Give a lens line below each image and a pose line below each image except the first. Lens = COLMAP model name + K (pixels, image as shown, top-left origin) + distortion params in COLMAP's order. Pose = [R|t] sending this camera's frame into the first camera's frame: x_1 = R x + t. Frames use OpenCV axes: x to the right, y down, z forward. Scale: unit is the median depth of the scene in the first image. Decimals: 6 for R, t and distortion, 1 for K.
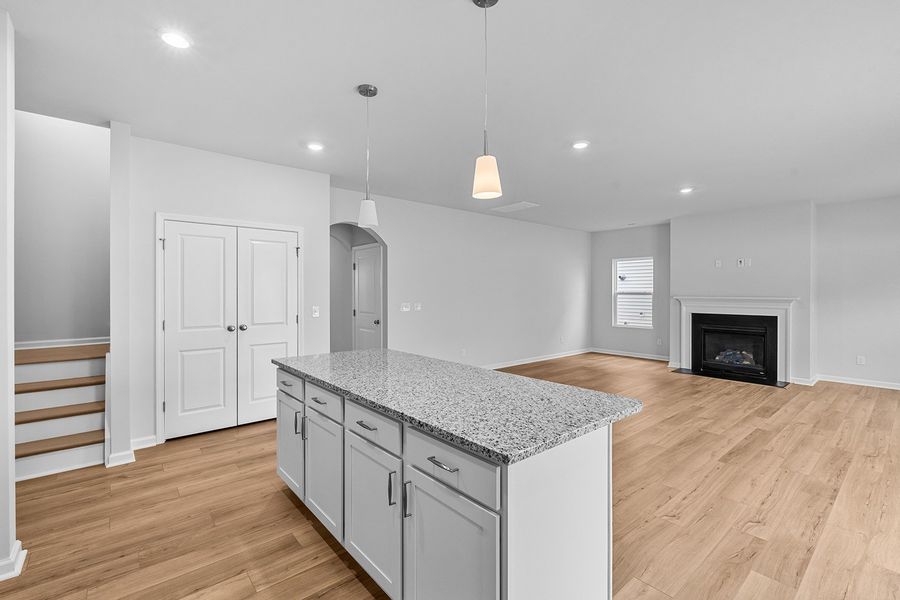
lens RADIAL K [[404.7, 0, 450.0], [0, 404.7, 290.9], [0, 0, 1]] dist [-0.002219, -0.000119]
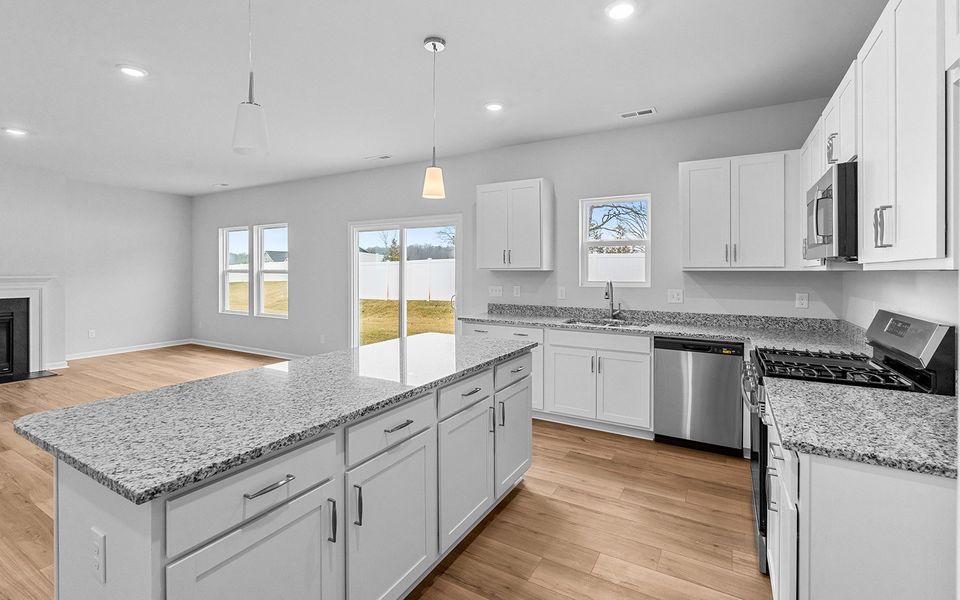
lens RADIAL K [[429.4, 0, 483.7], [0, 429.4, 269.5], [0, 0, 1]] dist [-0.006824, 0.000878]
pose [[-0.340688, -0.000292, 0.940176, -0.369175], [-0.001513, 0.999999, -0.000238, 0.000426], [-0.940175, -0.001504, -0.340688, 0.385018]]
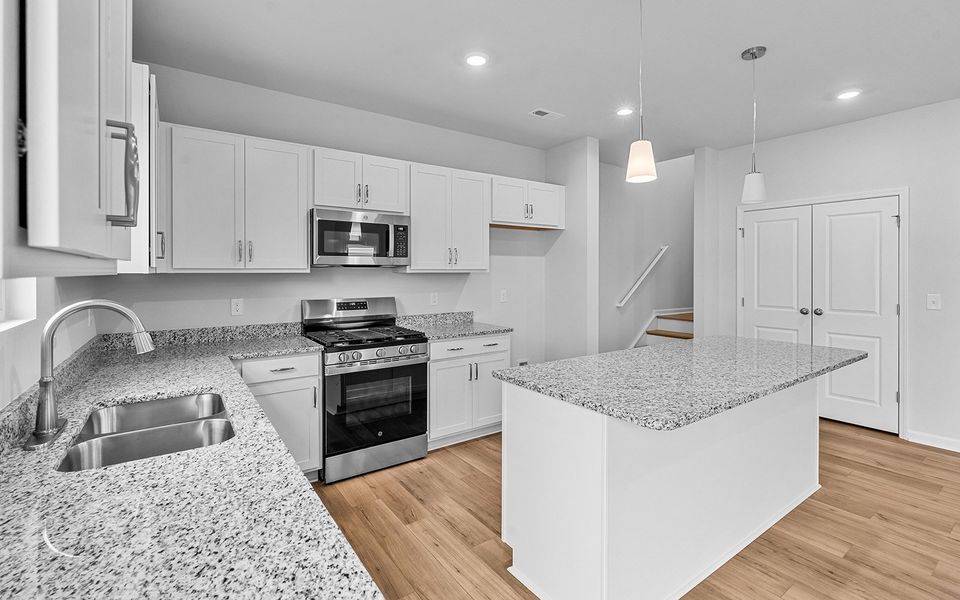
lens RADIAL K [[429.4, 0, 481.3], [0, 429.4, 274.8], [0, 0, 1]] dist [-0.006824, 0.000878]
pose [[-0.085182, 0.003718, -0.996358, 0.346245], [-0.000853, 0.999992, 0.003804, 0.001350], [0.996365, 0.001174, -0.085178, 0.201965]]
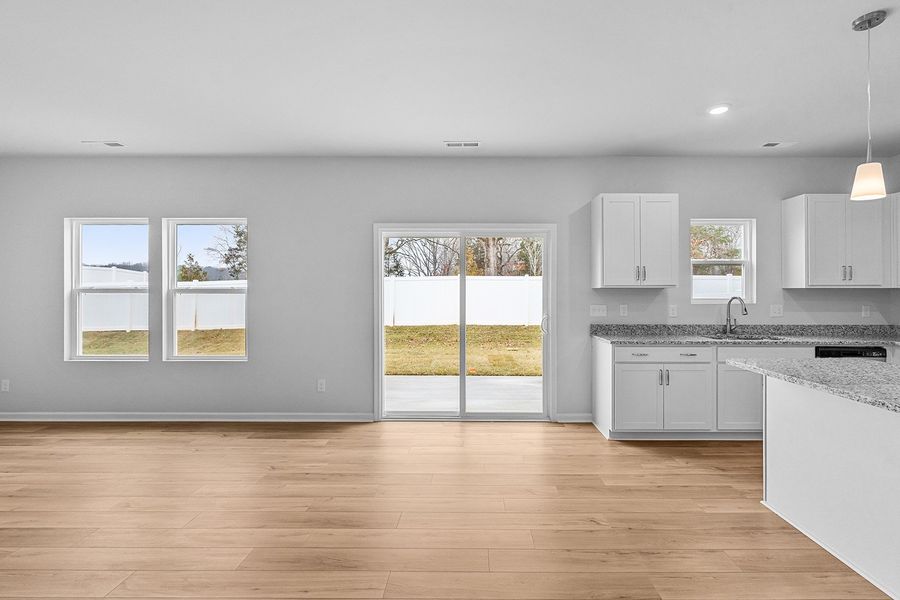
lens RADIAL K [[413.7, 0, 473.4], [0, 413.7, 291.4], [0, 0, 1]] dist [-0.003272, -0.001374]
pose [[-0.762723, 0.001934, 0.646722, 0.054768], [-0.000975, 0.999991, -0.004140, 0.009662], [-0.646724, -0.003788, -0.762715, 0.750016]]
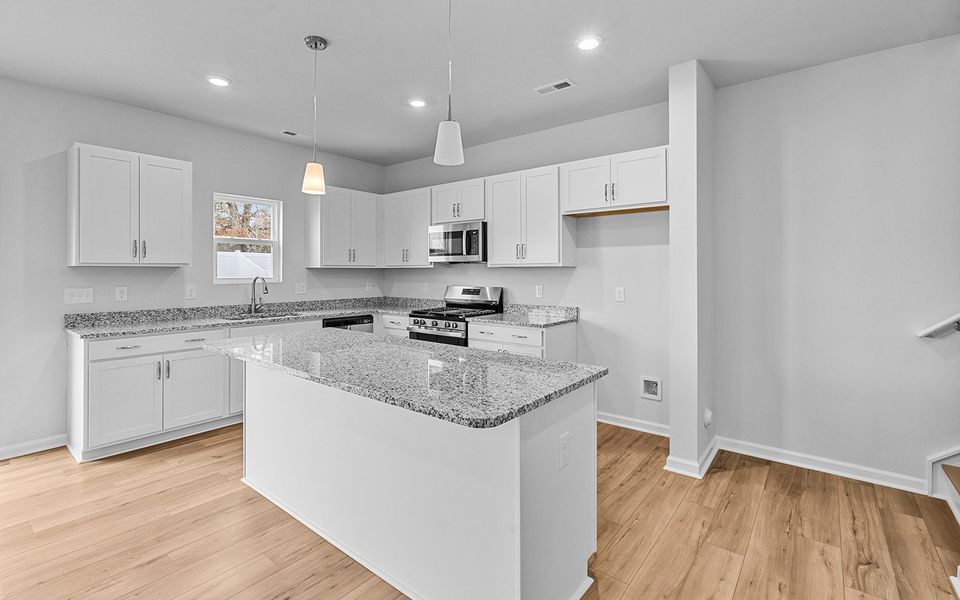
lens RADIAL K [[429.4, 0, 479.1], [0, 429.4, 268.8], [0, 0, 1]] dist [-0.006824, 0.000878]
pose [[-0.981001, -0.001976, -0.193993, -0.048677], [-0.000920, 0.999984, -0.005535, 0.007170], [0.194001, -0.005252, -0.980987, 0.721131]]
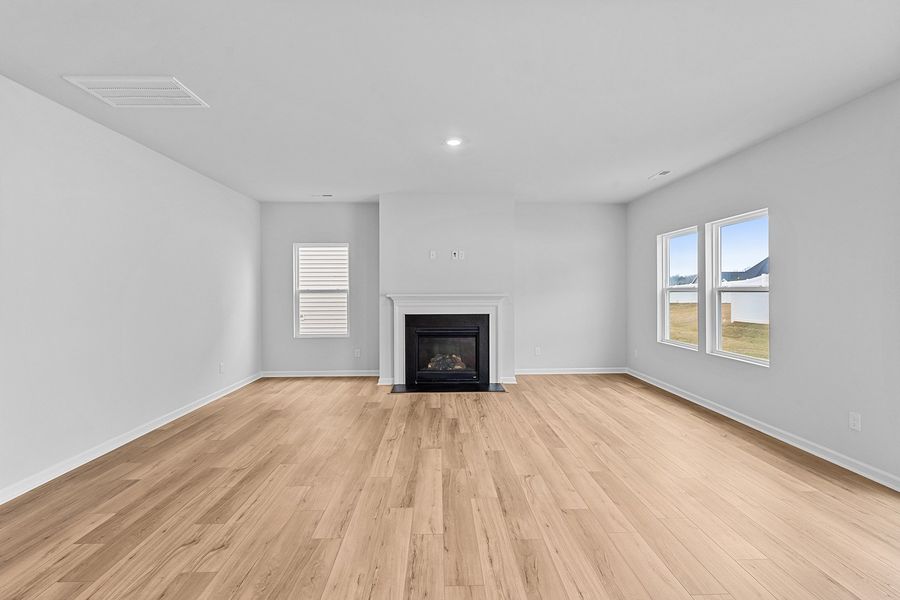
lens RADIAL K [[404.7, 0, 451.0], [0, 404.7, 293.4], [0, 0, 1]] dist [-0.002219, -0.000119]
pose [[0.623039, -0.007791, 0.782152, 0.023428], [0.002985, 0.999967, 0.007583, 0.007115], [-0.782185, -0.002390, 0.623042, 0.472194]]
